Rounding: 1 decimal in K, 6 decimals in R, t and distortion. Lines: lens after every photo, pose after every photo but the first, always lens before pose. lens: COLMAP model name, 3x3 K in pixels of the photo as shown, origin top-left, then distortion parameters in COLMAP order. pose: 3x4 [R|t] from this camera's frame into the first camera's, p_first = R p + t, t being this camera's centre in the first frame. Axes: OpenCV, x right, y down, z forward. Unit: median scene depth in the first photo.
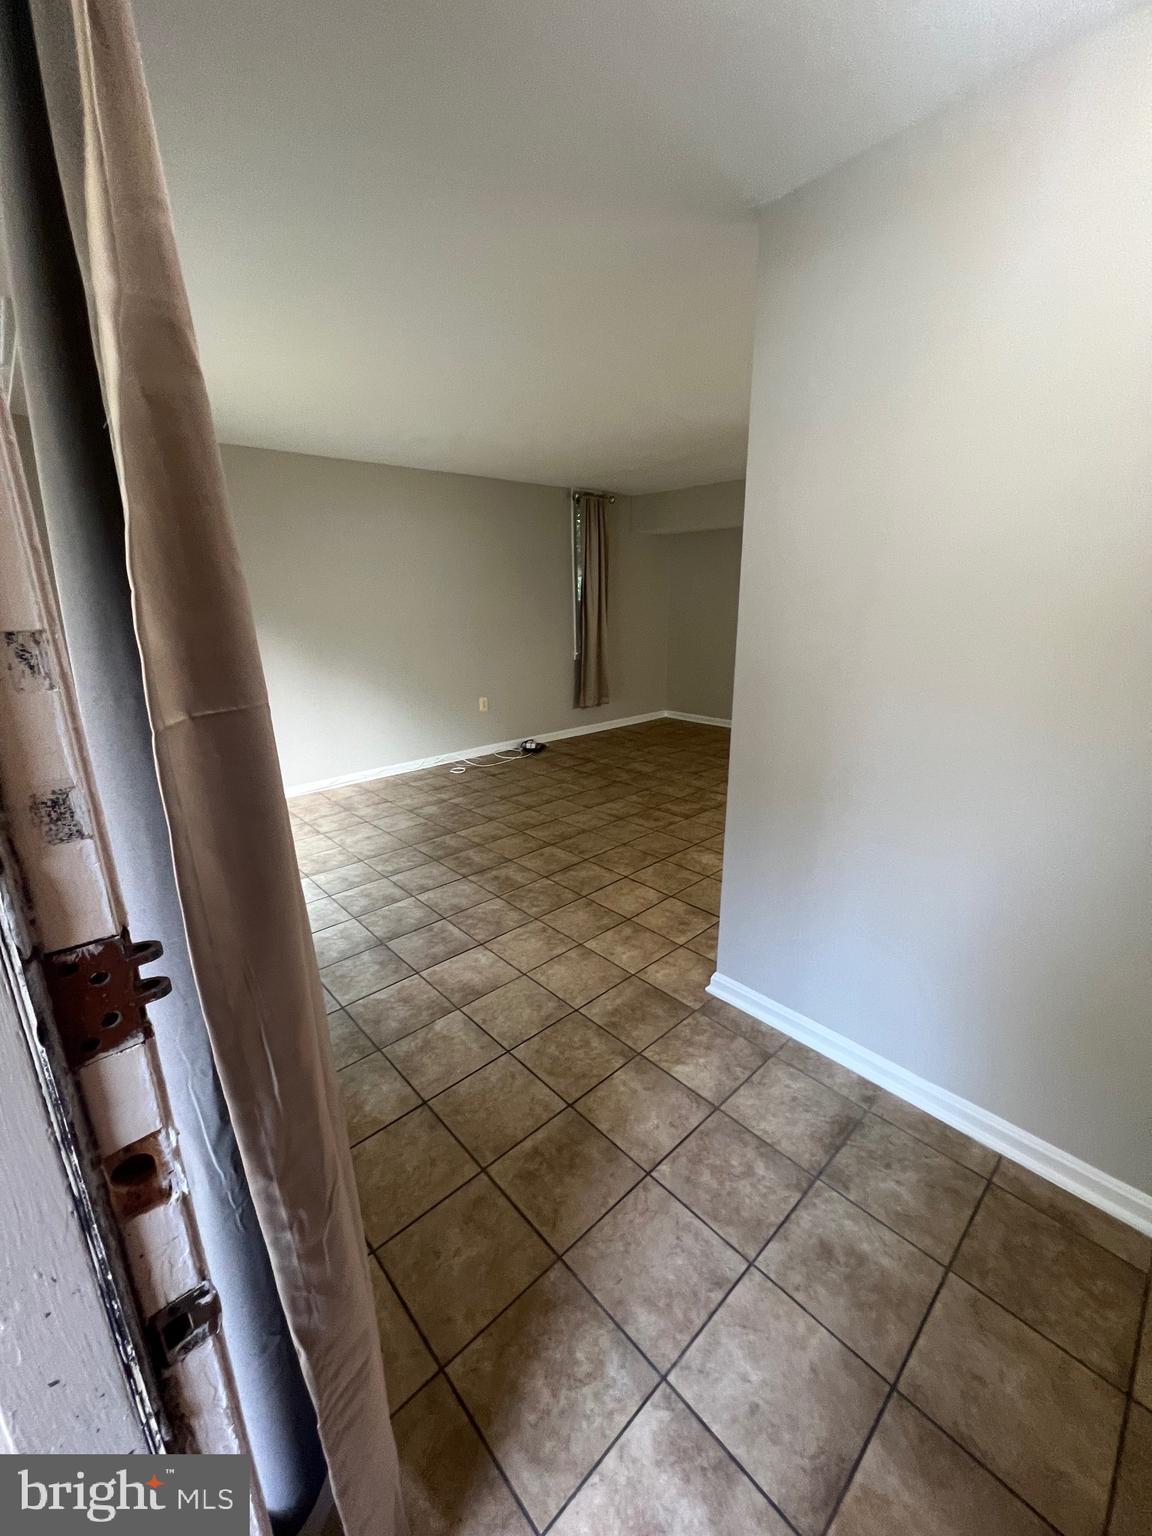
lens RADIAL K [[613.4, 0, 578.1], [0, 613.4, 764.7], [0, 0, 1]] dist [-0.001786, 0.000107]
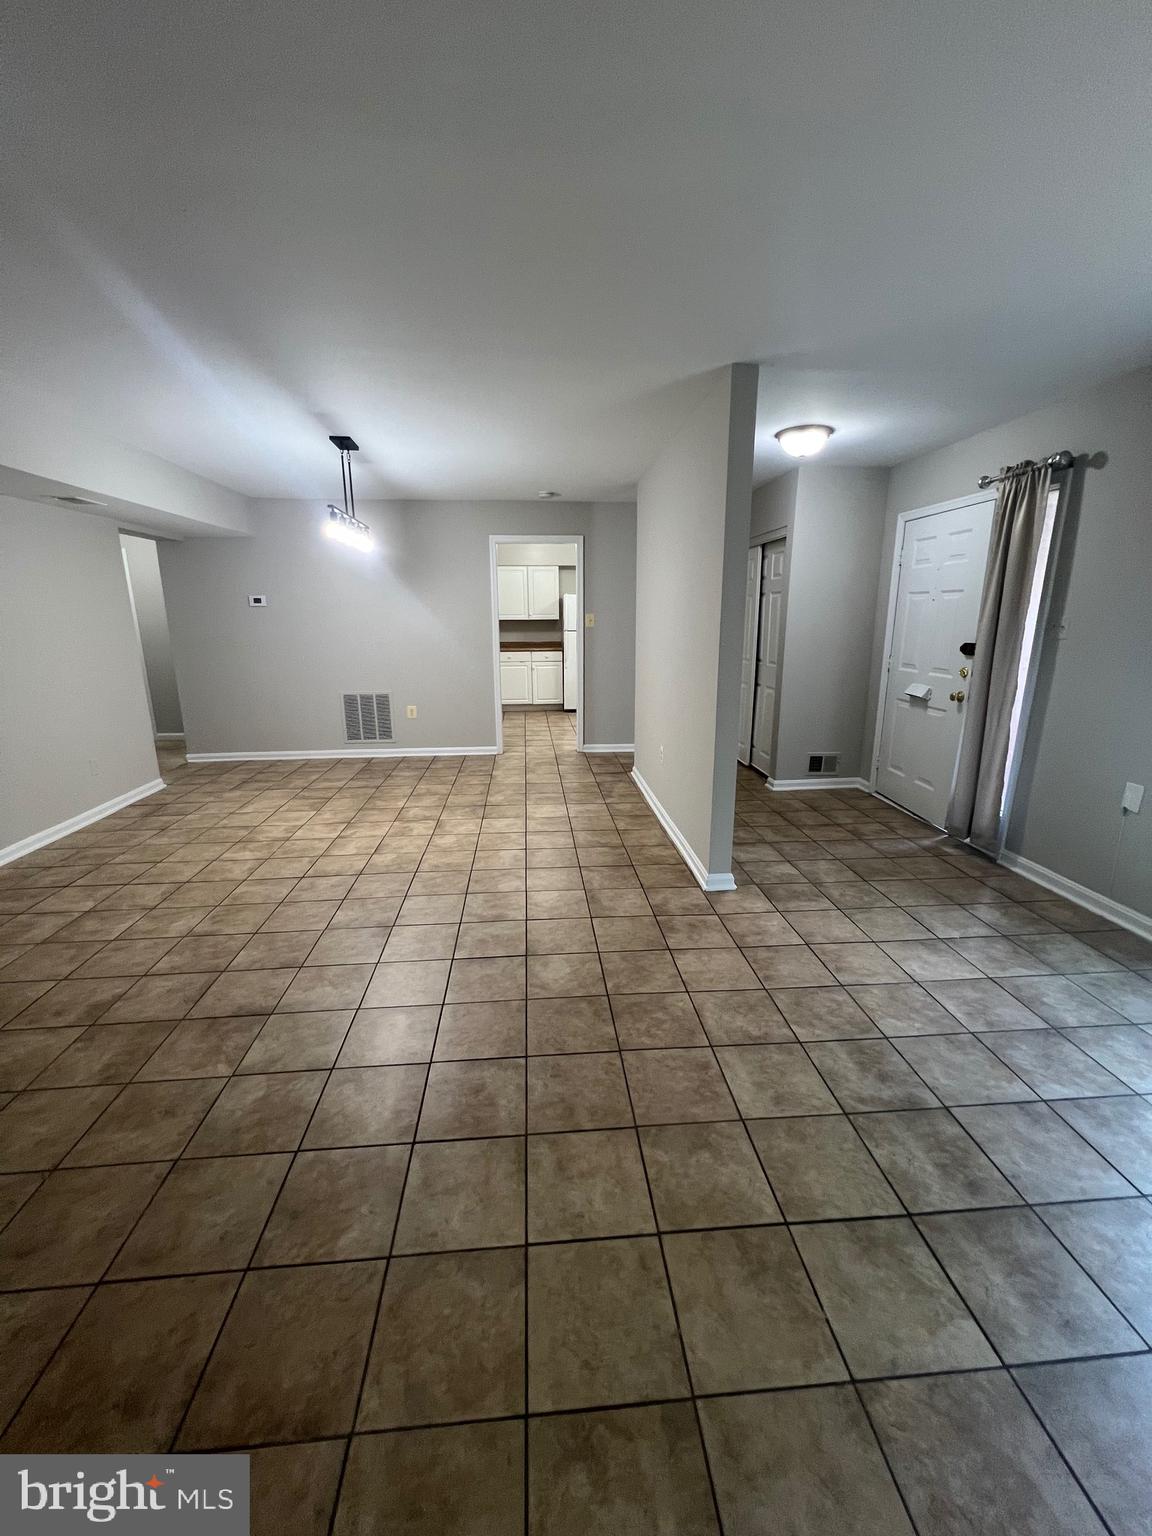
lens RADIAL K [[613.4, 0, 578.1], [0, 613.4, 764.7], [0, 0, 1]] dist [-0.001786, 0.000107]
pose [[-0.789625, -0.129511, 0.599766, -0.210332], [0.176964, 0.887867, 0.424706, -0.368884], [-0.587516, 0.441496, -0.678164, 1.404733]]
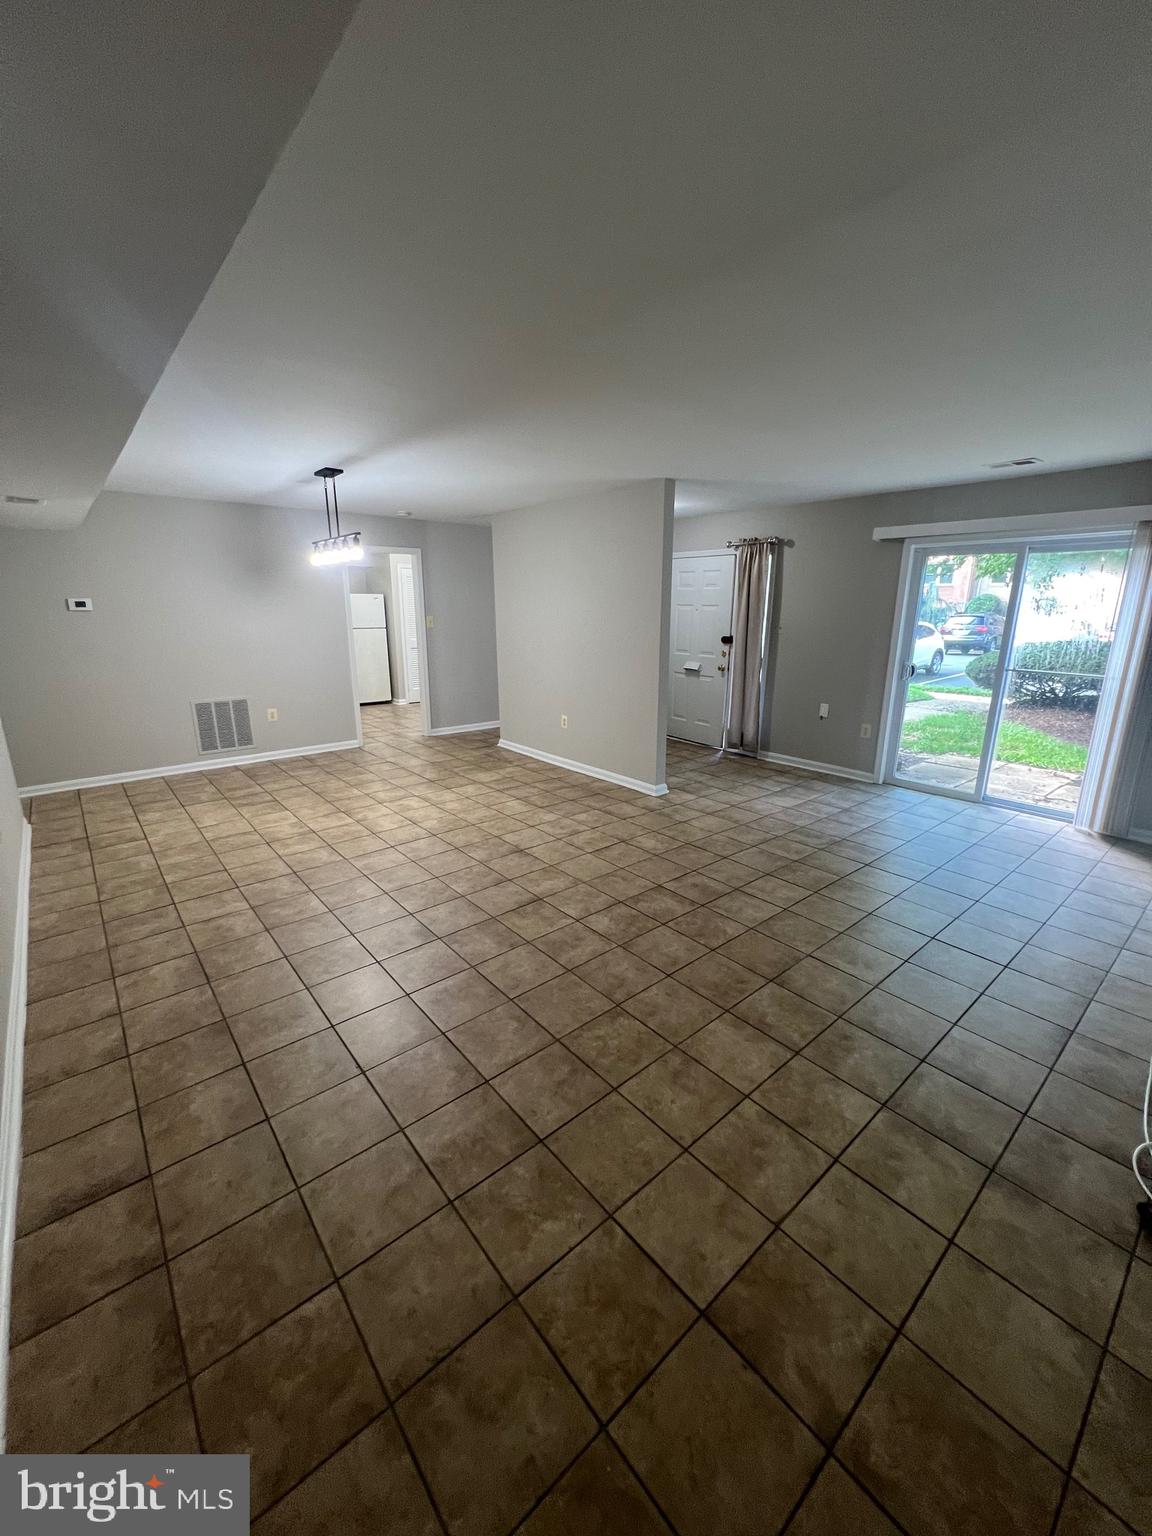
lens RADIAL K [[613.4, 0, 578.1], [0, 613.4, 764.7], [0, 0, 1]] dist [-0.001786, 0.000107]
pose [[-0.999063, 0.000271, 0.043270, 0.307644], [0.021976, 0.864598, 0.501984, -0.593567], [-0.037275, 0.502465, -0.863794, 2.015036]]
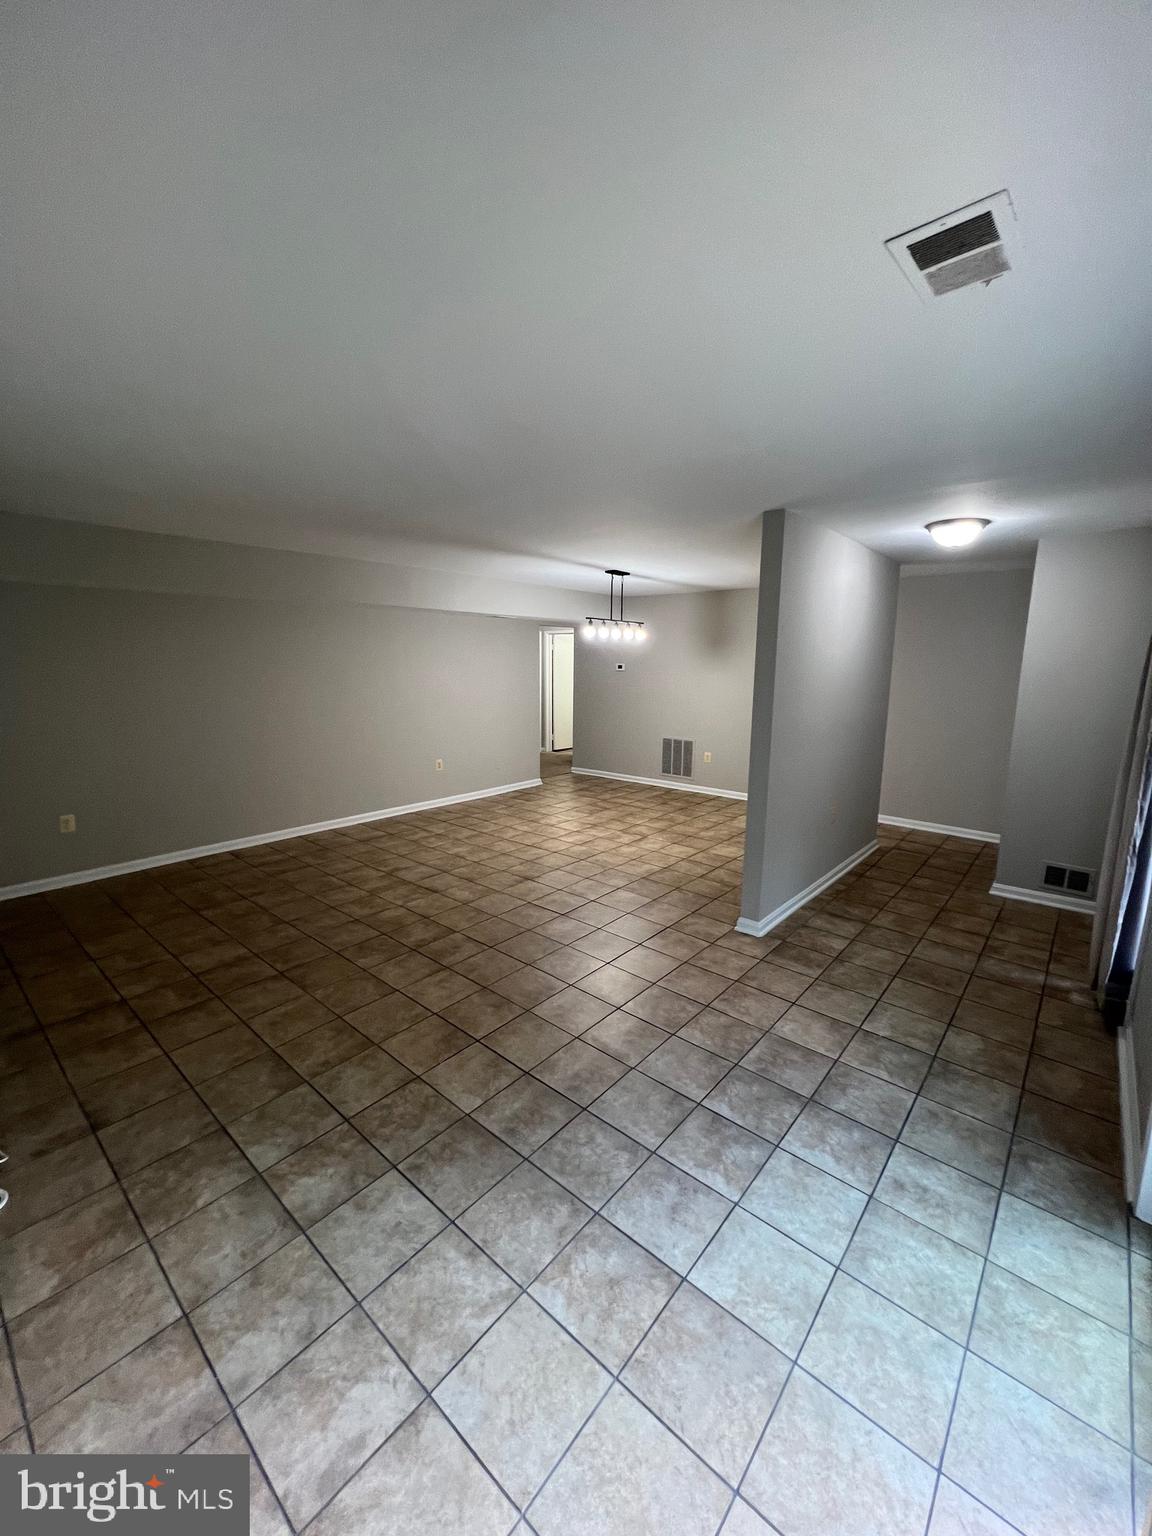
lens RADIAL K [[613.4, 0, 578.1], [0, 613.4, 764.7], [0, 0, 1]] dist [-0.001786, 0.000107]
pose [[-0.115530, -0.157258, 0.980777, -0.850724], [0.258051, 0.948734, 0.182517, -0.325238], [-0.959199, 0.274177, -0.069026, 0.999688]]
